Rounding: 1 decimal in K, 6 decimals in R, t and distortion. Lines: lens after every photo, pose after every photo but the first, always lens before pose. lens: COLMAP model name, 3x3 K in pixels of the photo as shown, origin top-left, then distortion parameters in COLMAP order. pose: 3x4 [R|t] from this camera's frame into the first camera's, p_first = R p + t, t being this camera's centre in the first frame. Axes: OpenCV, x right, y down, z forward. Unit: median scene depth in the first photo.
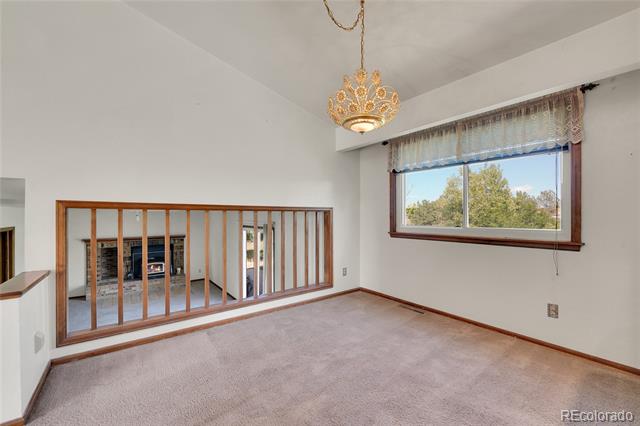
lens RADIAL K [[262.3, 0, 315.6], [0, 262.3, 215.9], [0, 0, 1]] dist [-0.007879, -0.001210]
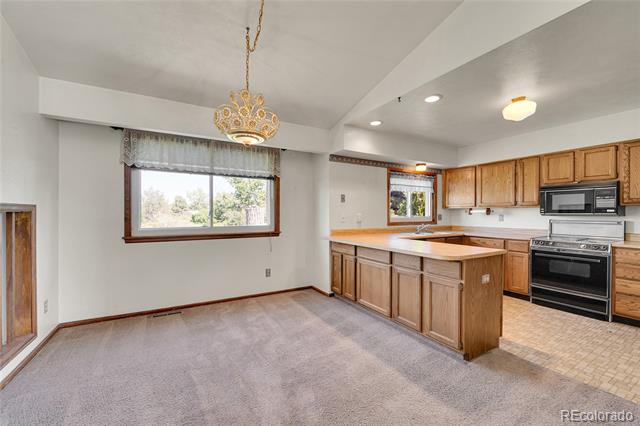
lens RADIAL K [[262.3, 0, 320.2], [0, 262.3, 213.3], [0, 0, 1]] dist [-0.007879, -0.001210]
pose [[0.117556, 0.006290, 0.993046, -0.559886], [0.003708, 0.999970, -0.006773, -0.007999], [-0.993059, 0.004478, 0.117530, 0.342927]]
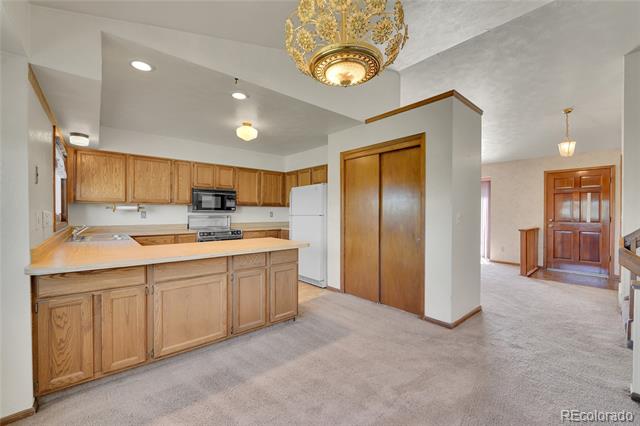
lens RADIAL K [[262.3, 0, 319.7], [0, 262.3, 212.3], [0, 0, 1]] dist [-0.007879, -0.001210]
pose [[-0.996886, -0.002597, -0.078816, 0.178335], [-0.003329, 0.999953, 0.009148, -0.017172], [0.078789, 0.009382, -0.996847, 0.993598]]
